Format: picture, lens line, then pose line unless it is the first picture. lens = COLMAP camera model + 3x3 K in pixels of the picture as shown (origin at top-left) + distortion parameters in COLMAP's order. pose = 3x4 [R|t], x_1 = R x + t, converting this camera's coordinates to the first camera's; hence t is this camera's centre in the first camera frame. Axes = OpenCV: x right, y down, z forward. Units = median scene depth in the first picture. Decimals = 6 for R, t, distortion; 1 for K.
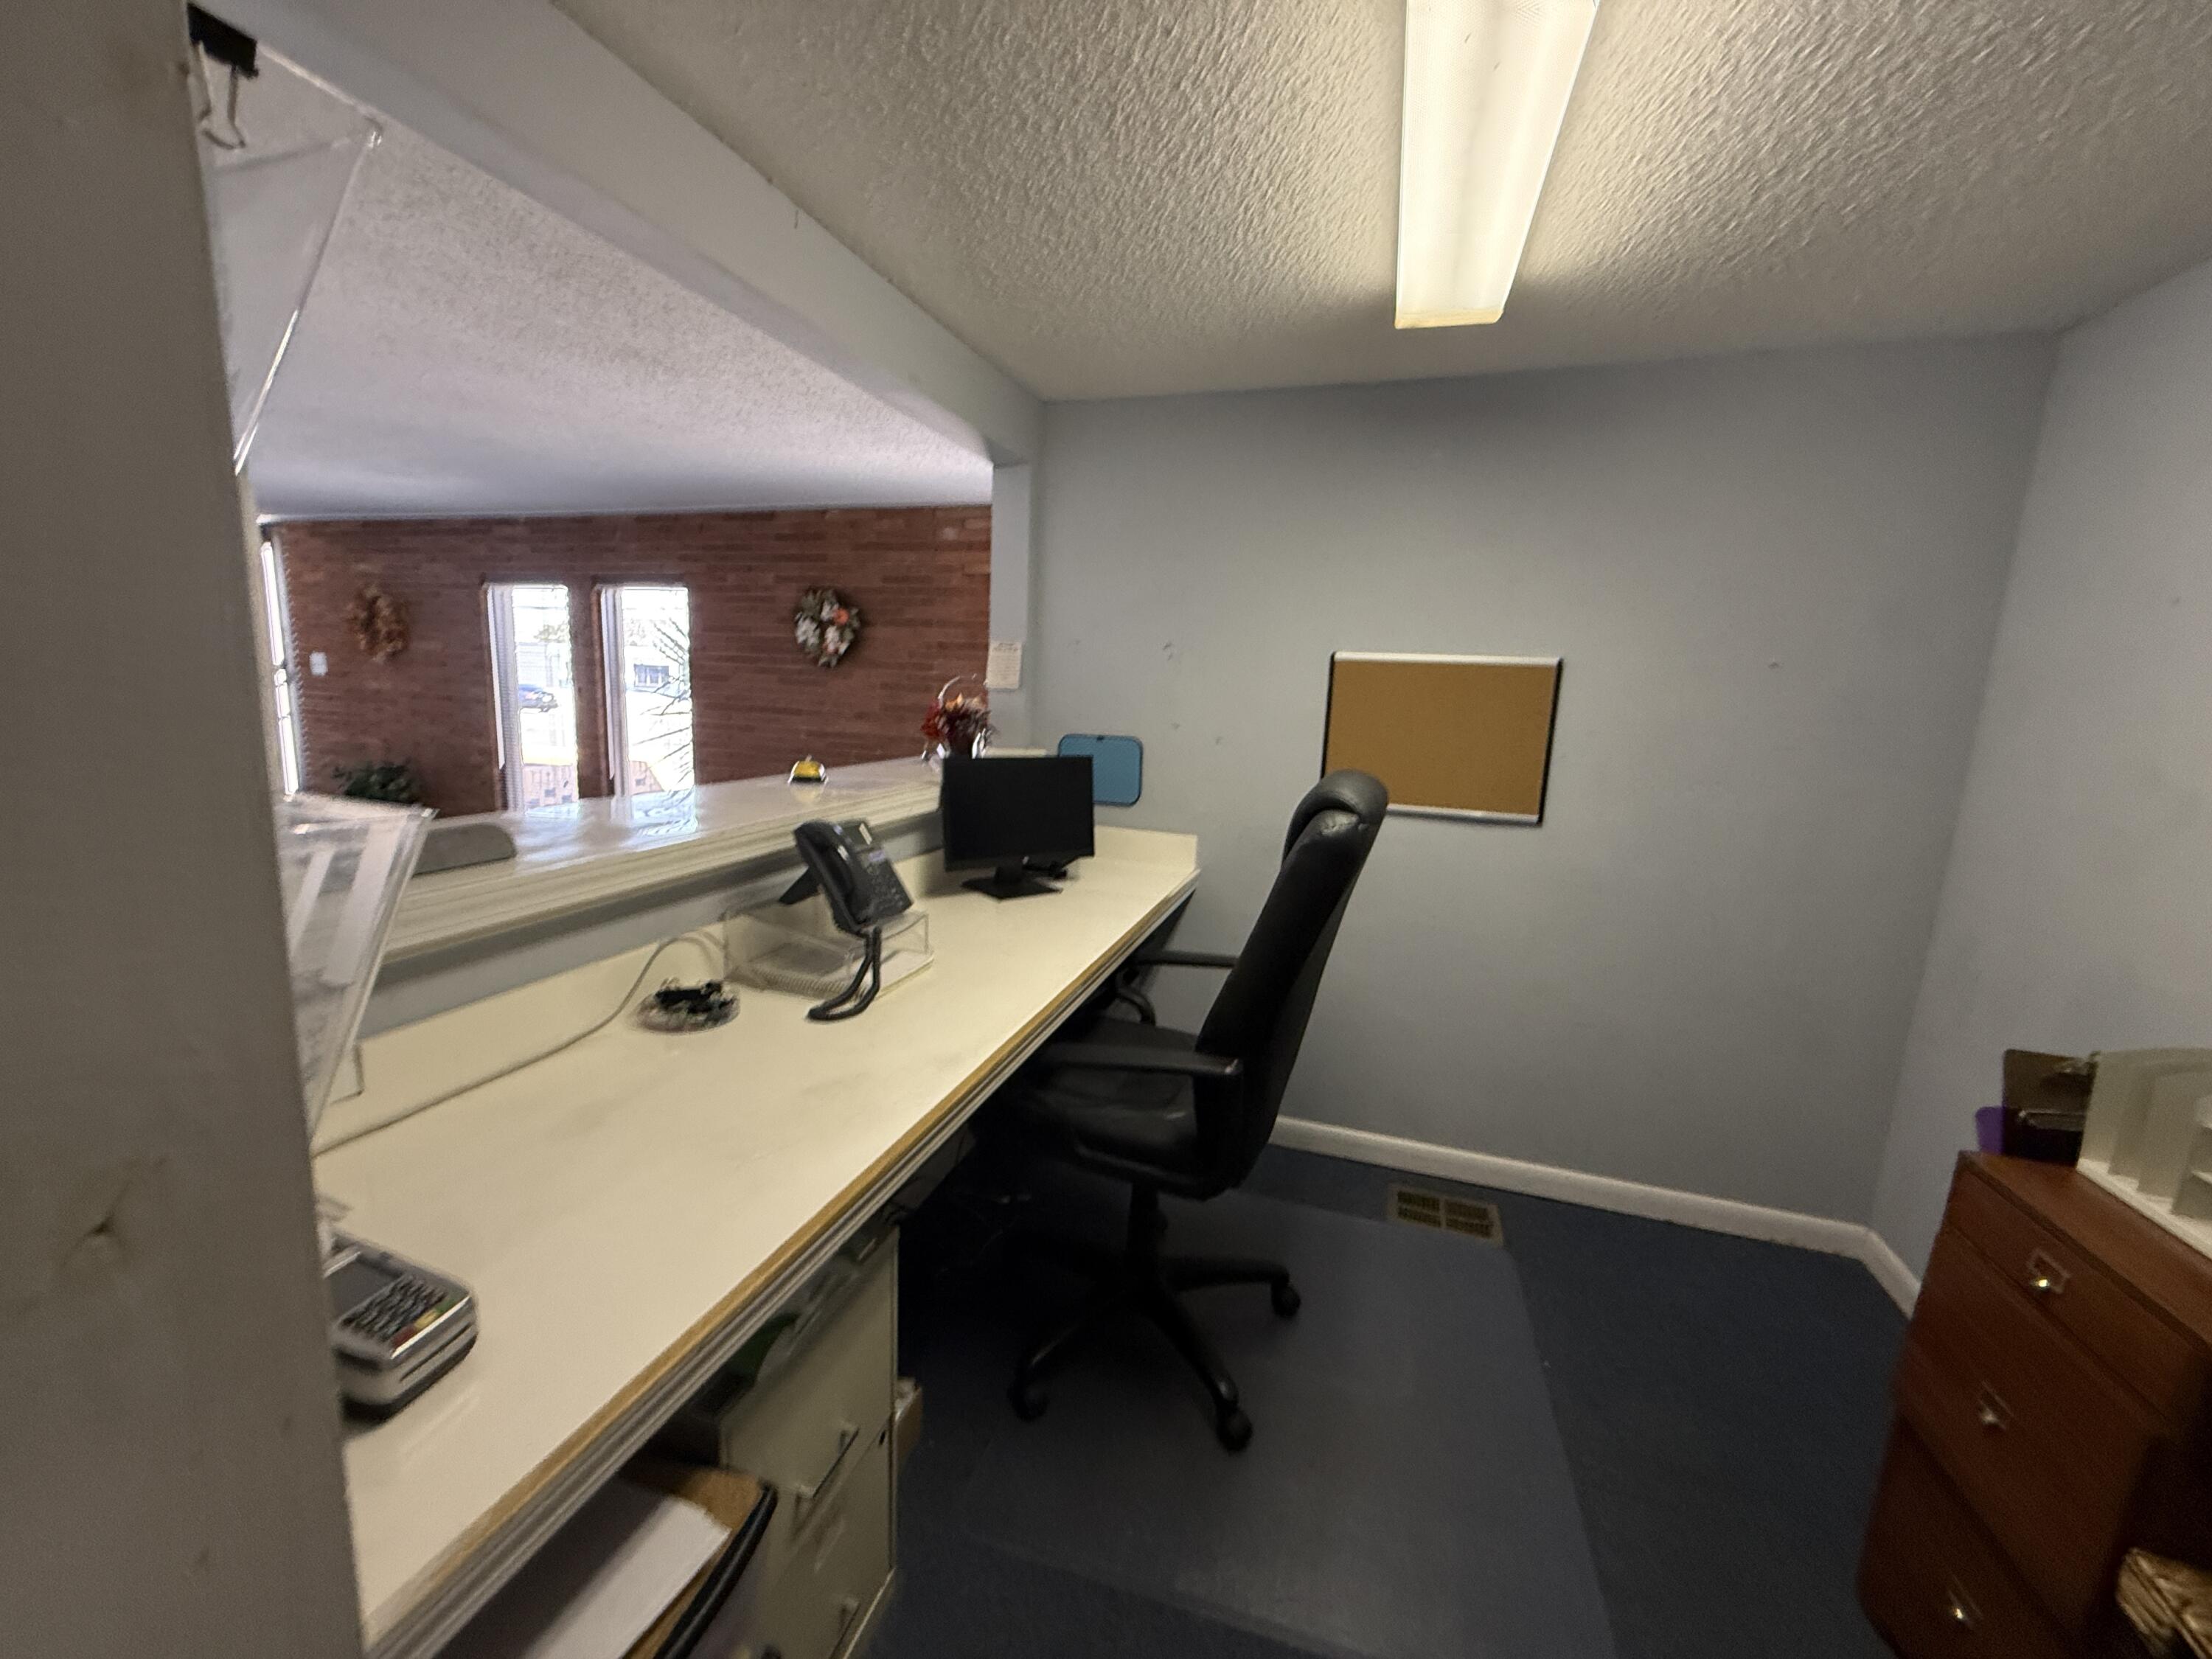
lens RADIAL K [[881.6, 0, 1108.4], [0, 881.6, 833.3], [0, 0, 1]] dist [0.001867, -0.001473]
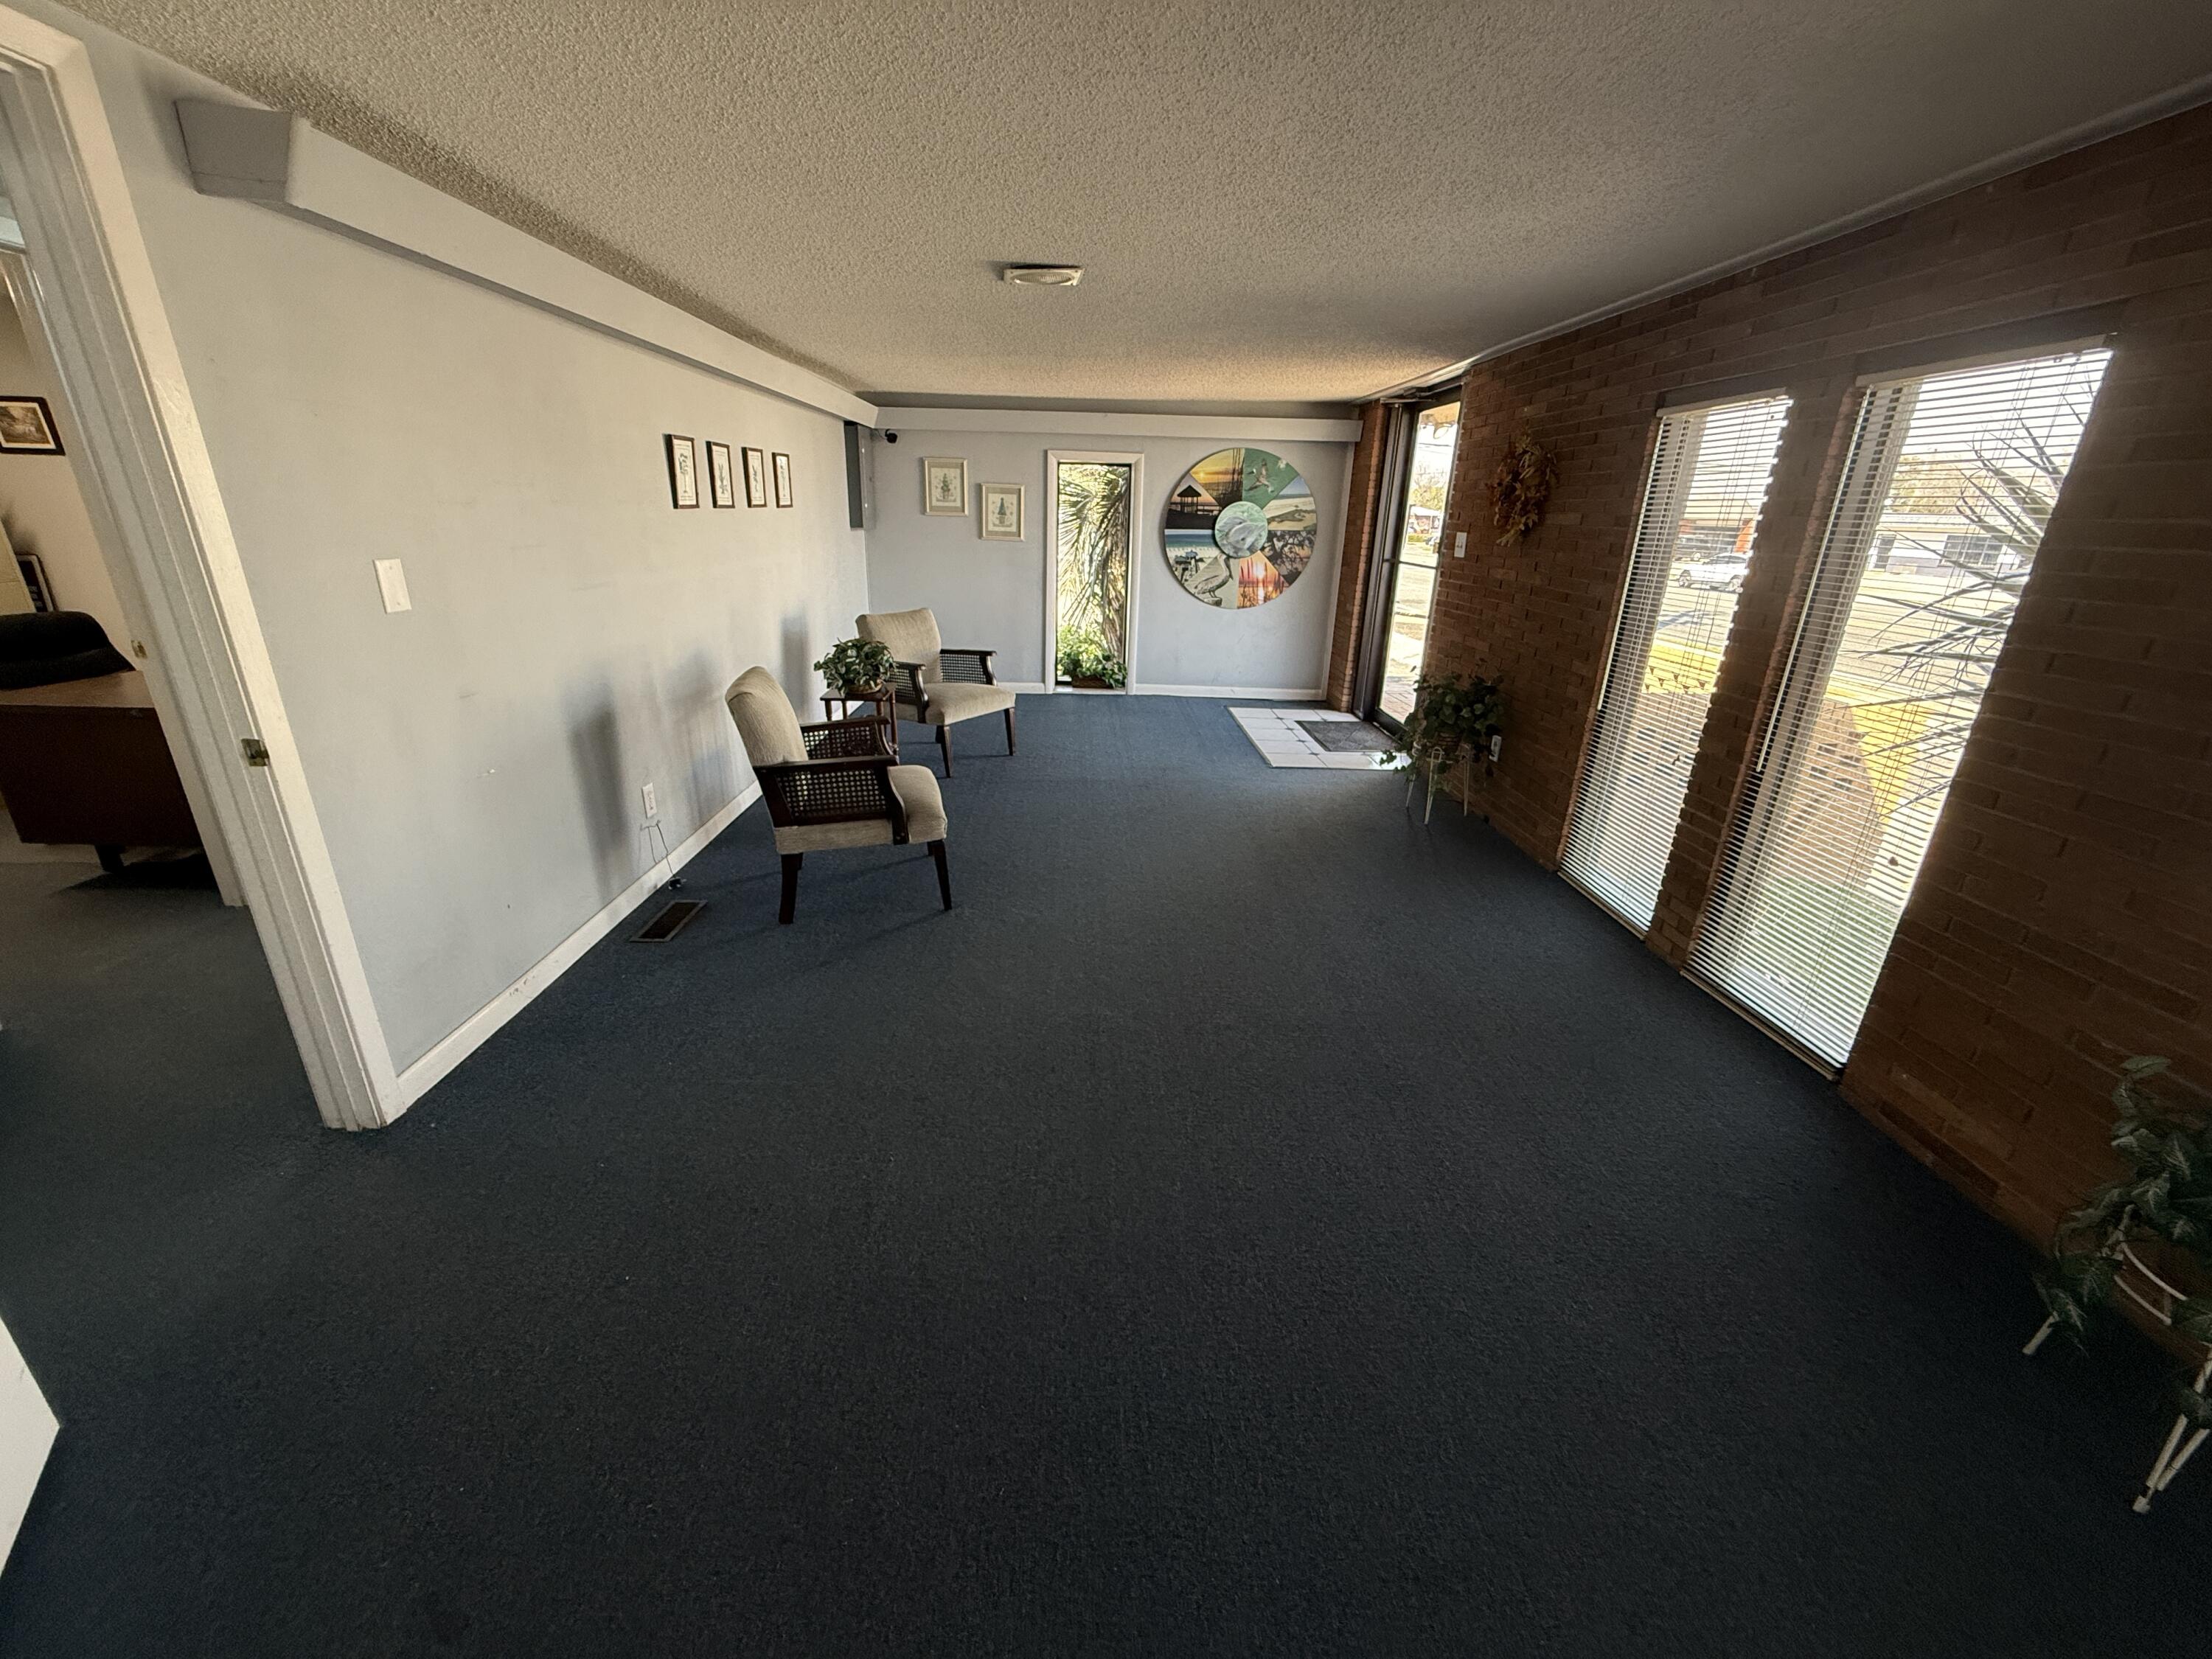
lens RADIAL K [[881.6, 0, 1100.7], [0, 881.6, 829.0], [0, 0, 1]] dist [0.001867, -0.001473]
pose [[0.334708, 0.290396, -0.896460, -0.204334], [-0.174027, 0.954016, 0.244065, -0.087499], [0.926113, 0.074318, 0.369854, 0.430351]]
